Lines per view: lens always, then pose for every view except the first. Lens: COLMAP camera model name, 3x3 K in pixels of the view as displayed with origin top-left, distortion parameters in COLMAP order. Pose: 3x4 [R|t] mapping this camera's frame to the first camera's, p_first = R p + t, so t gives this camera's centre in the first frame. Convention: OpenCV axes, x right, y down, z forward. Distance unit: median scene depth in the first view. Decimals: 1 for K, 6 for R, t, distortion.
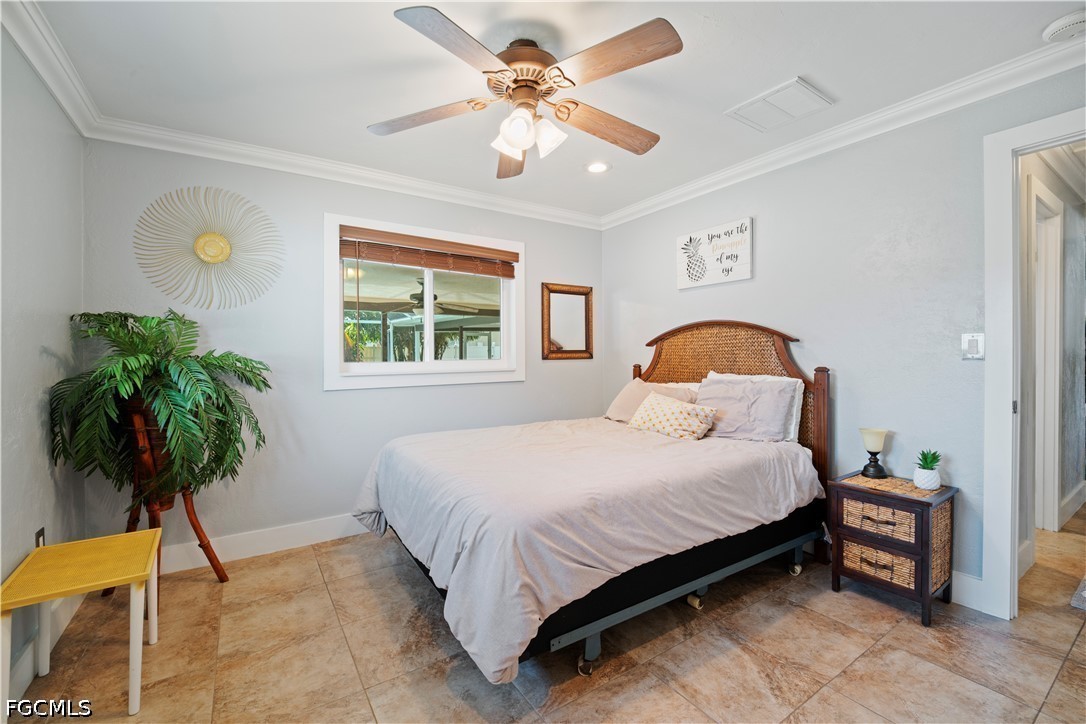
lens RADIAL K [[454.1, 0, 542.1], [0, 454.1, 361.0], [0, 0, 1]] dist [0.001738, -0.000046]
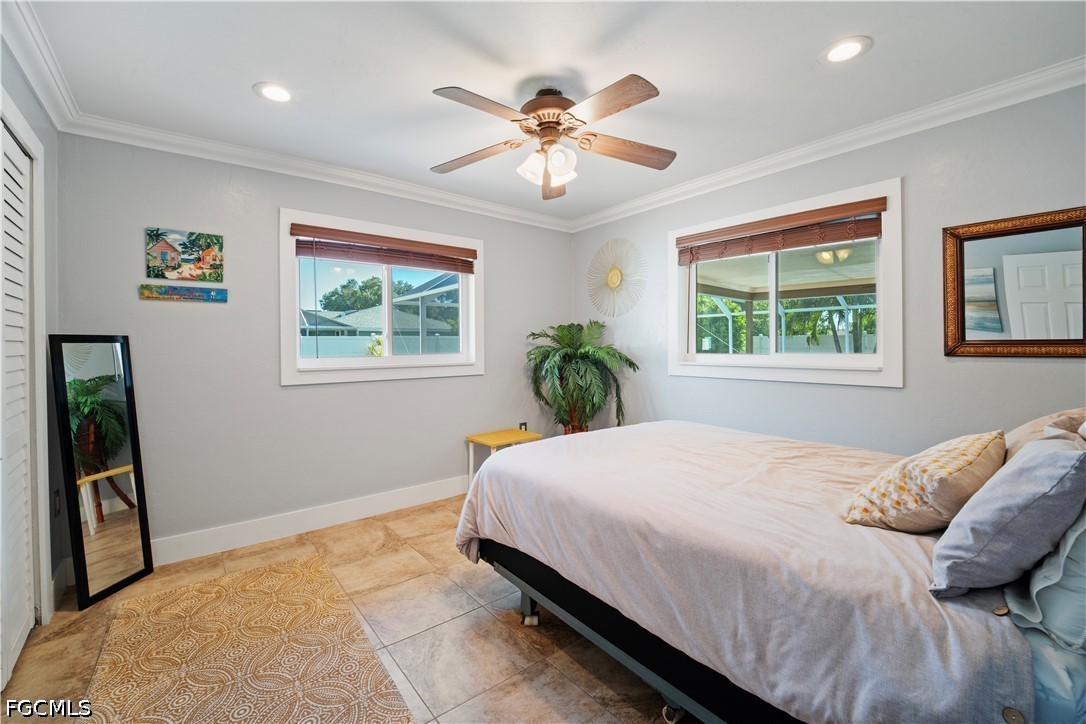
lens RADIAL K [[454.1, 0, 544.9], [0, 454.1, 354.1], [0, 0, 1]] dist [0.001738, -0.000046]
pose [[0.101085, 0.026033, -0.994537, 0.768213], [-0.009189, 0.999639, 0.025233, -0.021689], [0.994835, 0.006588, 0.101287, 0.569802]]
